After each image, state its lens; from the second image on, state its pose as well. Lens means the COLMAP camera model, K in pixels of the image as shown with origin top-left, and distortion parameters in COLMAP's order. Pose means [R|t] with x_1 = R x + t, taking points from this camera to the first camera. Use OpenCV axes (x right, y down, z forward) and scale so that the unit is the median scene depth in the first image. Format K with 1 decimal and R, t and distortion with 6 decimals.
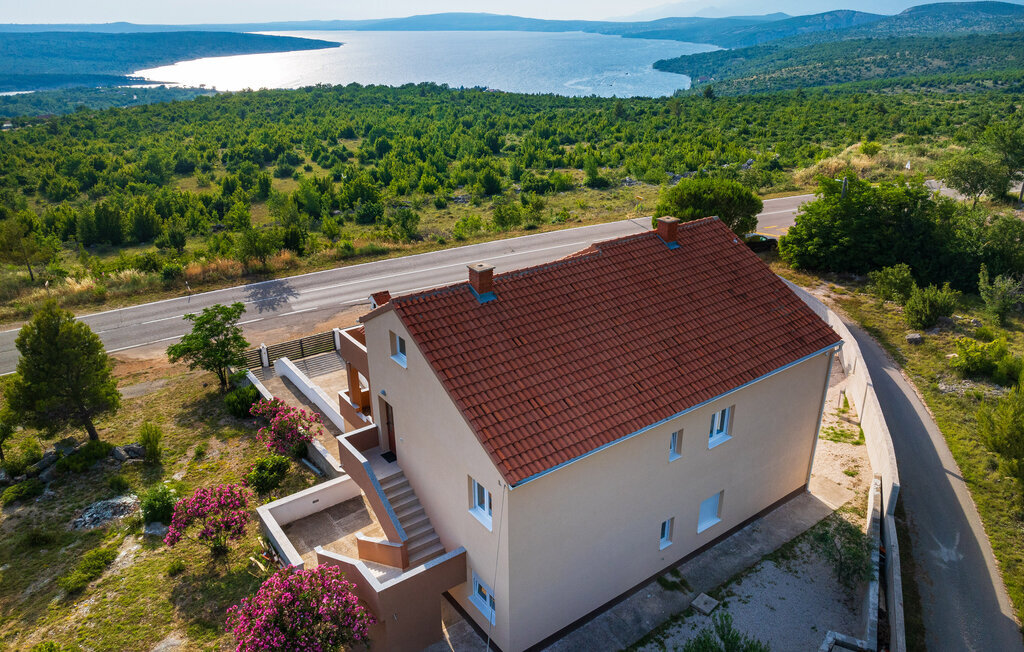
lens RADIAL K [[711.6, 0, 516.4], [0, 711.6, 327.7], [0, 0, 1]] dist [-0.068149, 0.032273]
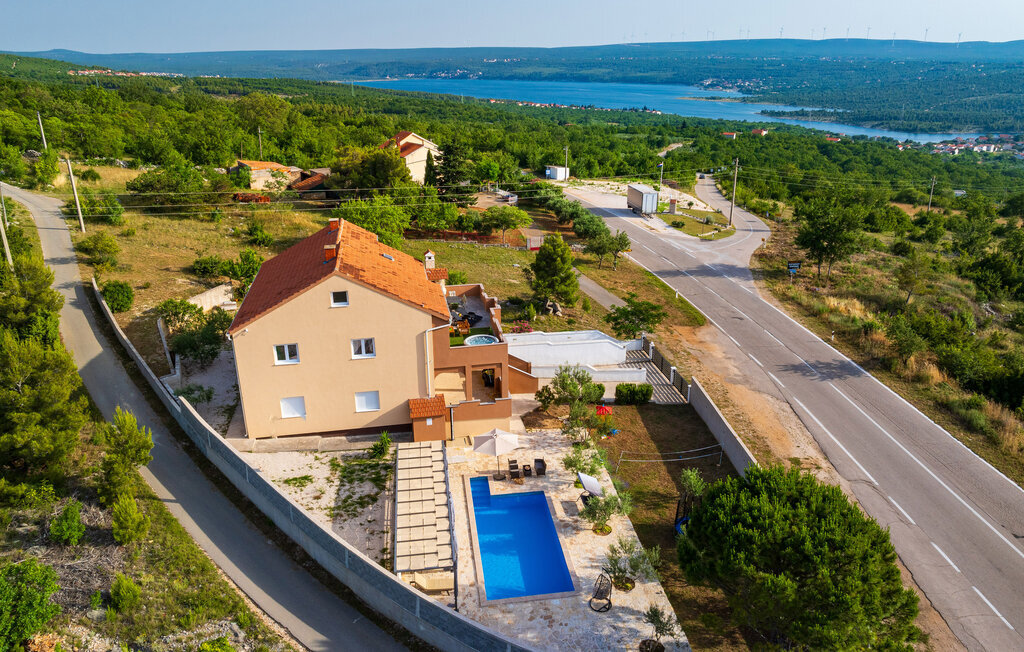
lens RADIAL K [[711.6, 0, 516.4], [0, 711.6, 327.7], [0, 0, 1]] dist [-0.068149, 0.032273]
pose [[-0.437467, 0.318289, -0.841020, 0.598546], [-0.343802, 0.805006, 0.483493, -0.385729], [0.830917, 0.500656, -0.242735, 0.765006]]
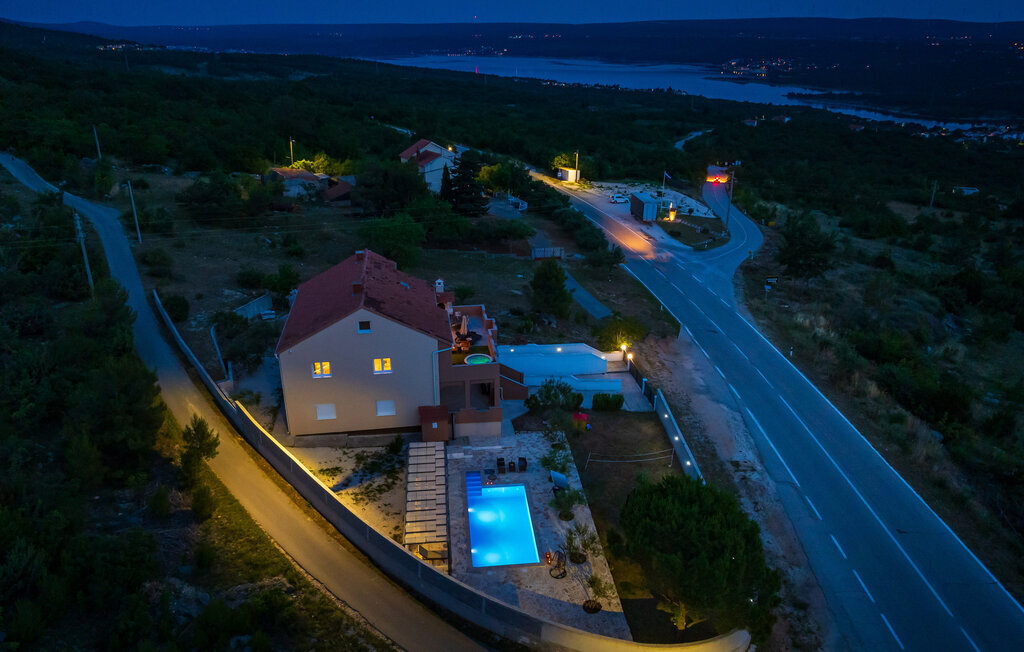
lens RADIAL K [[711.6, 0, 516.4], [0, 711.6, 327.7], [0, 0, 1]] dist [-0.068149, 0.032273]
pose [[-0.467625, 0.334337, -0.818257, 0.695131], [-0.344938, 0.783290, 0.517179, -0.512581], [0.813845, 0.524094, -0.250961, 0.804294]]
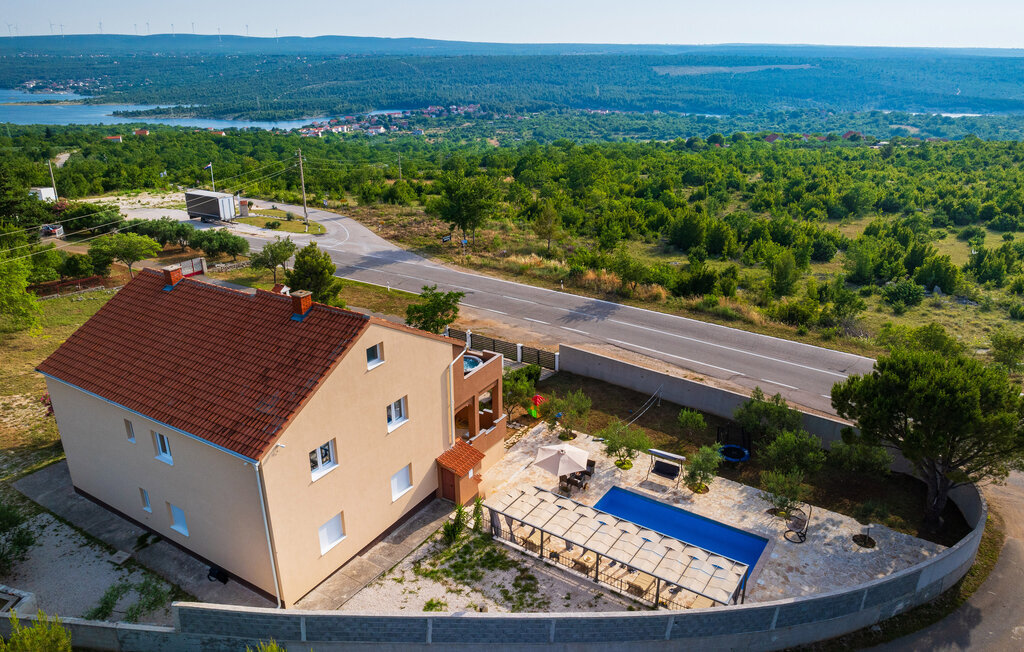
lens RADIAL K [[711.6, 0, 516.4], [0, 711.6, 327.7], [0, 0, 1]] dist [-0.068149, 0.032273]
pose [[0.380876, 0.331931, -0.862992, 0.543943], [-0.358298, 0.913401, 0.193187, -0.182008], [0.852382, 0.235629, 0.466823, 0.331160]]
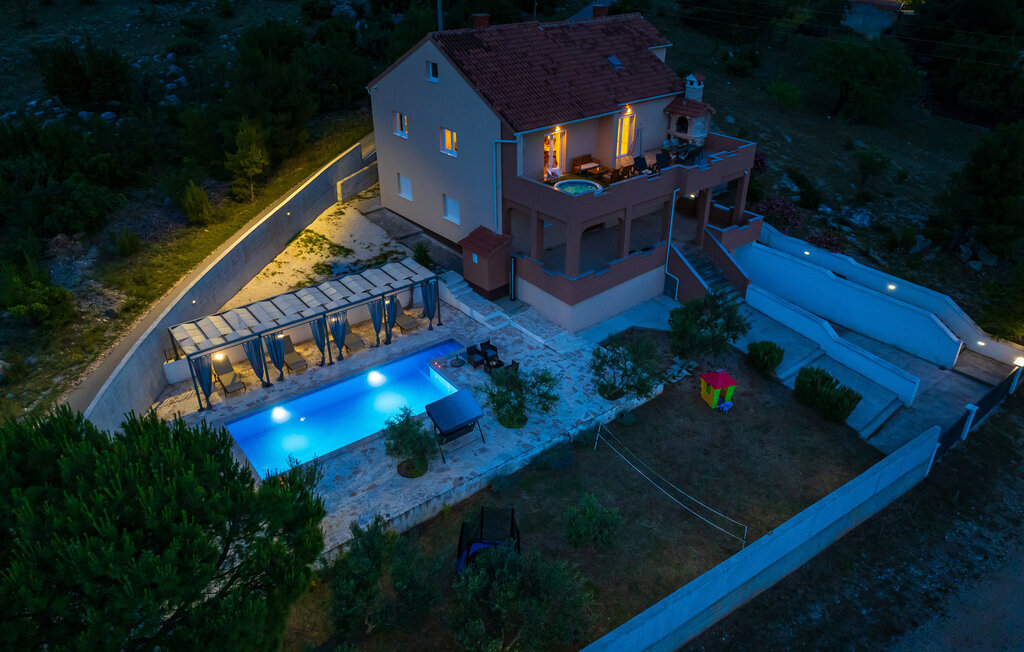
lens RADIAL K [[711.6, 0, 516.4], [0, 711.6, 327.7], [0, 0, 1]] dist [-0.068149, 0.032273]
pose [[-0.998963, 0.026898, -0.036721, 0.091216], [-0.012714, 0.609749, 0.792493, -0.346649], [0.043707, 0.792138, -0.608775, 0.938987]]
